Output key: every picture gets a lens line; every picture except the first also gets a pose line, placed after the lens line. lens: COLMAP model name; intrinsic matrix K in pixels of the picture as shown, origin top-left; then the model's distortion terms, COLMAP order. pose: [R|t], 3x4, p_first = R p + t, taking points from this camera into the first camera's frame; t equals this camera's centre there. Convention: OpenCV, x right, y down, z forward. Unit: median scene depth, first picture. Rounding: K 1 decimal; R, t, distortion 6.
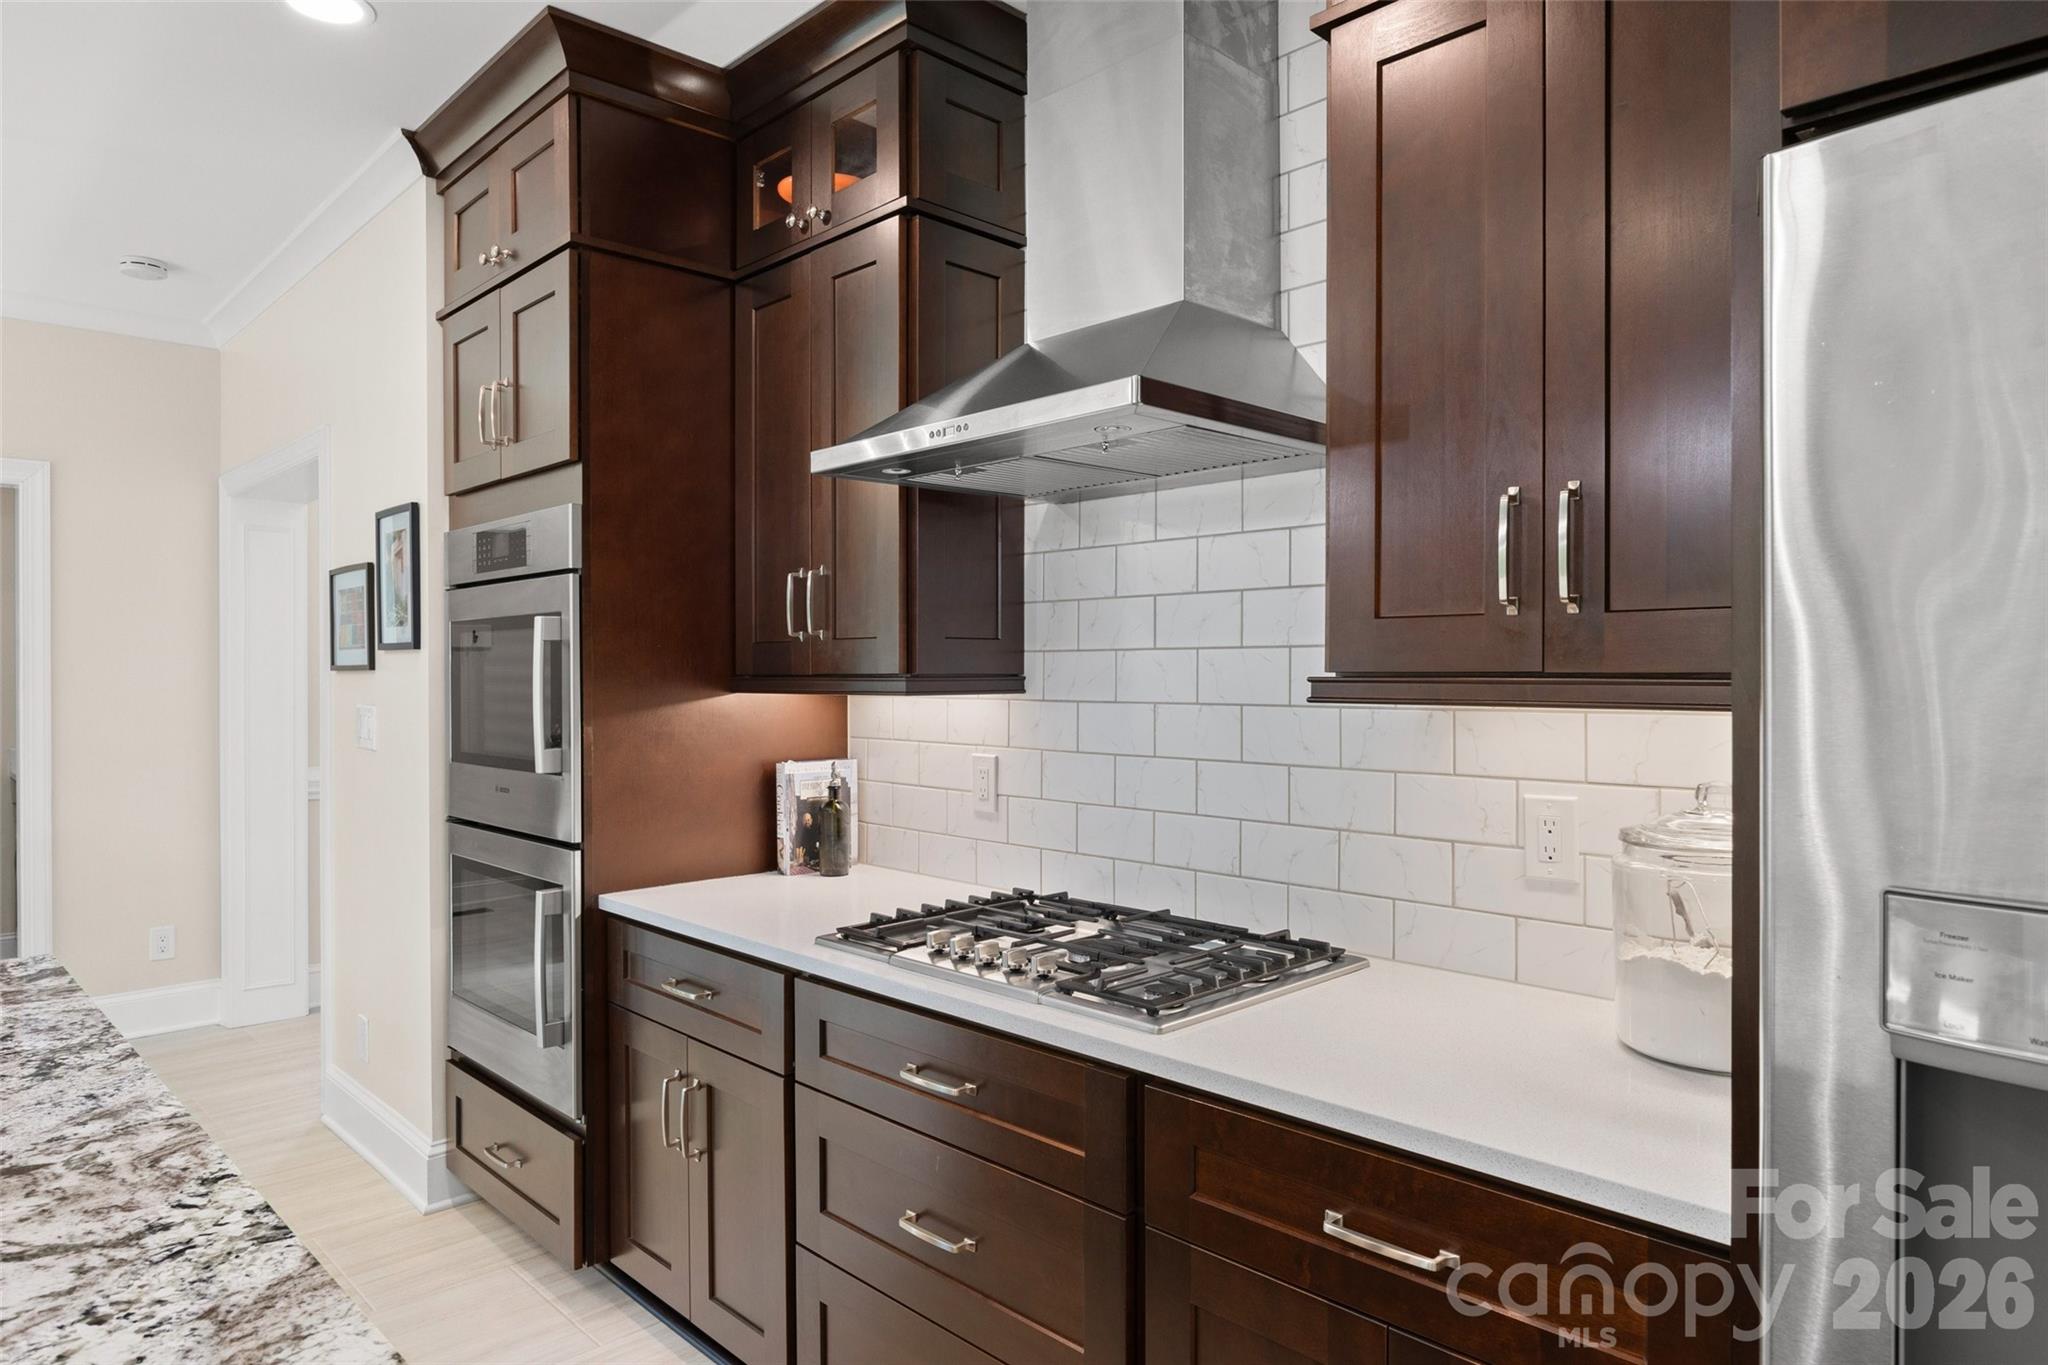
lens RADIAL K [[1236.6, 0, 1025.2], [0, 1236.6, 681.0], [0, 0, 1]] dist [-0.014541, 0.003860]
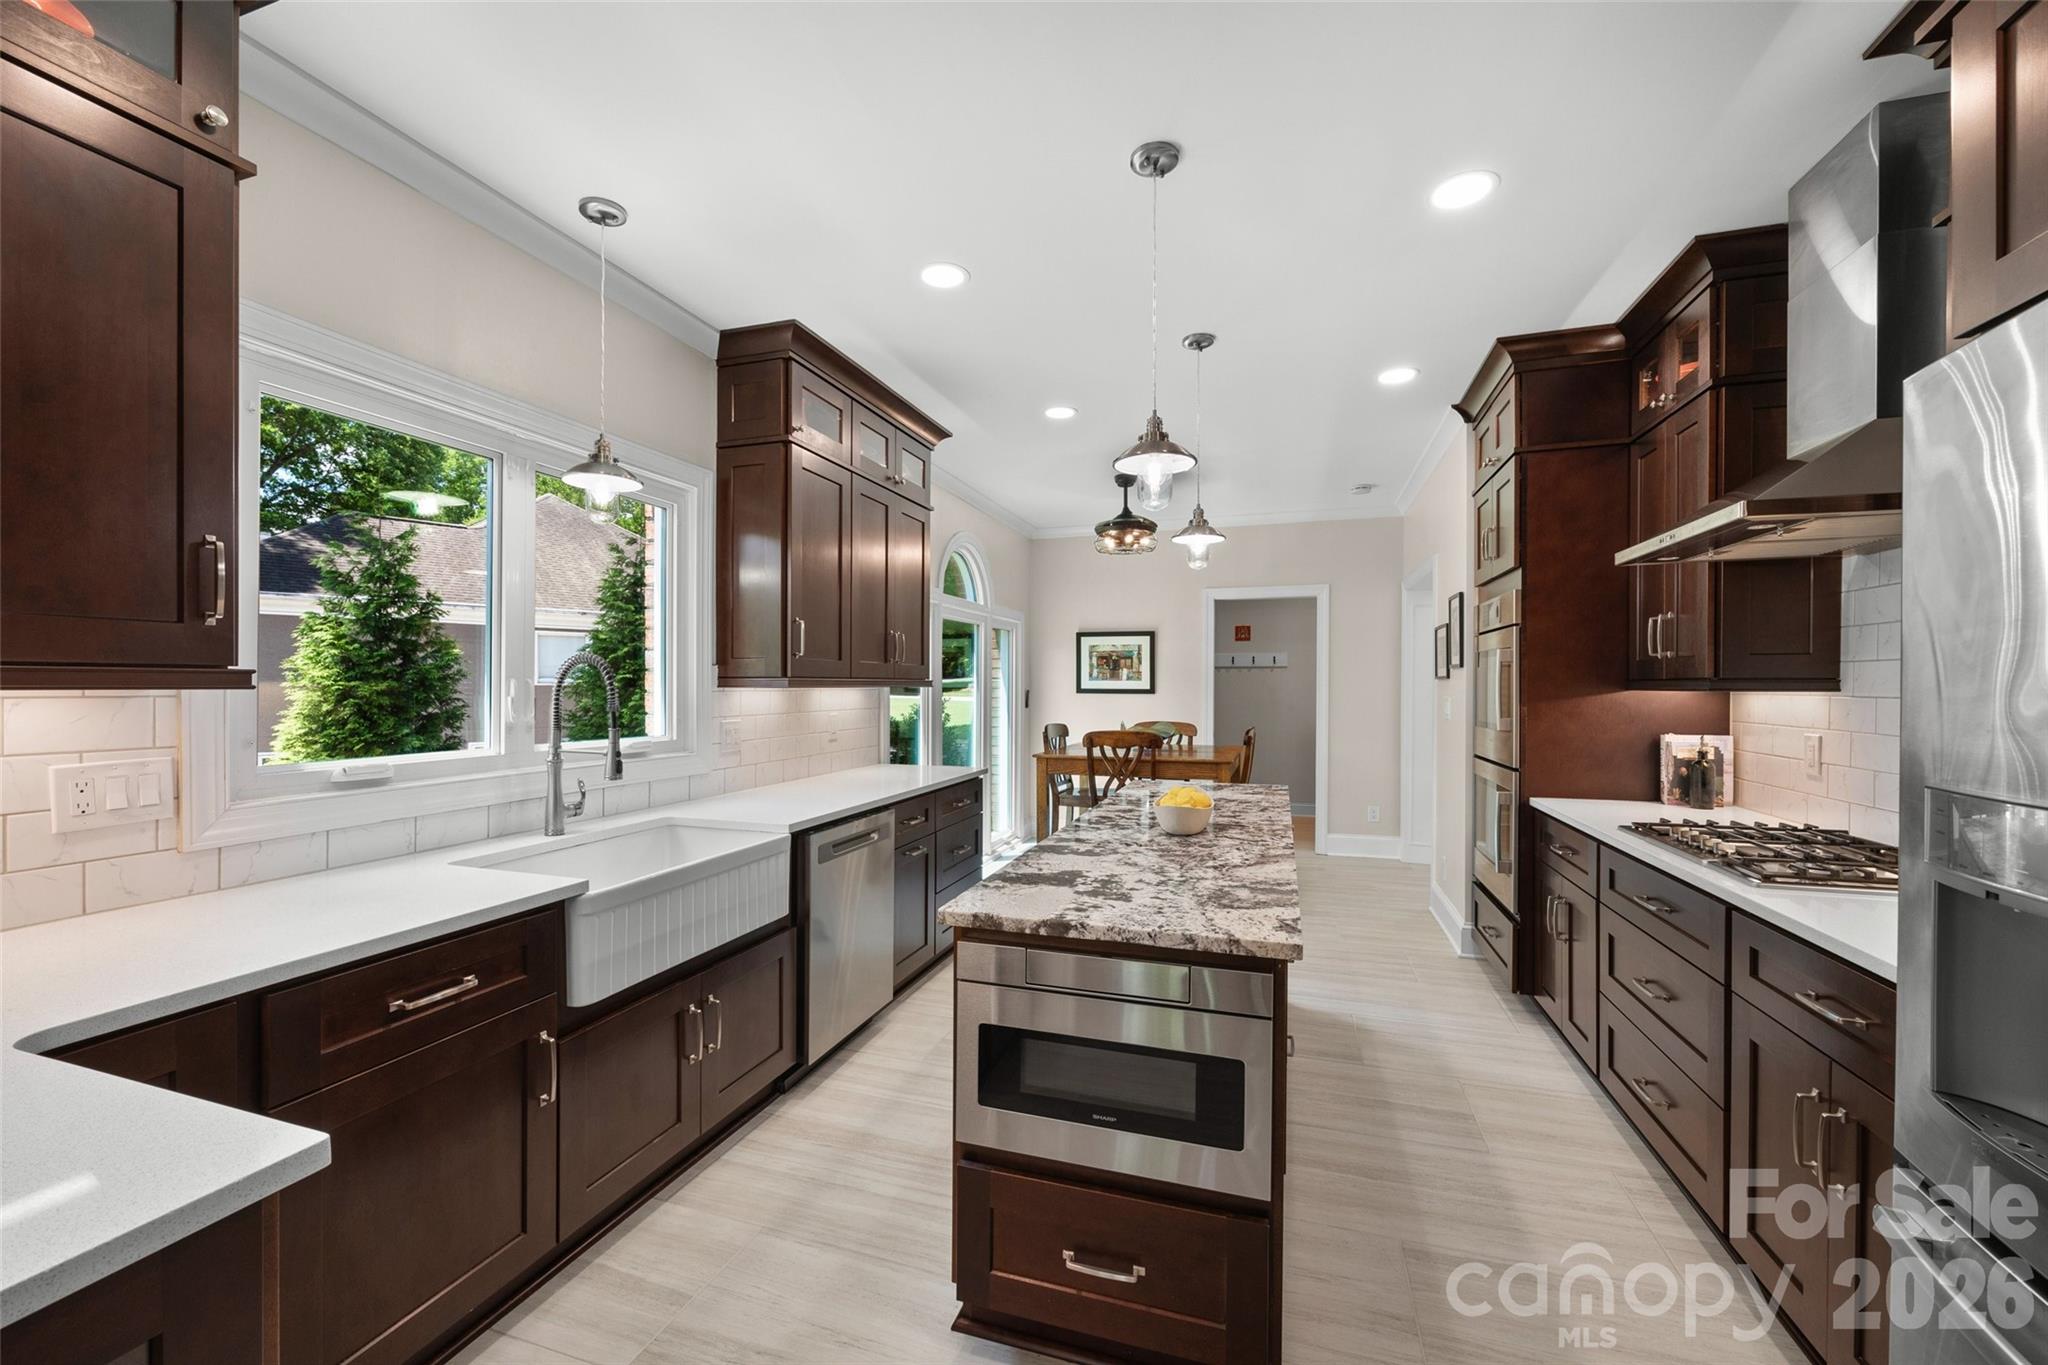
lens RADIAL K [[814.4, 0, 1024.4], [0, 814.4, 693.5], [0, 0, 1]] dist [-0.003530, 0.000520]
pose [[0.469055, 0.011034, -0.883100, 0.346385], [-0.006724, 0.999938, 0.008922, 0.009169], [0.883143, 0.001753, 0.469100, -0.230633]]
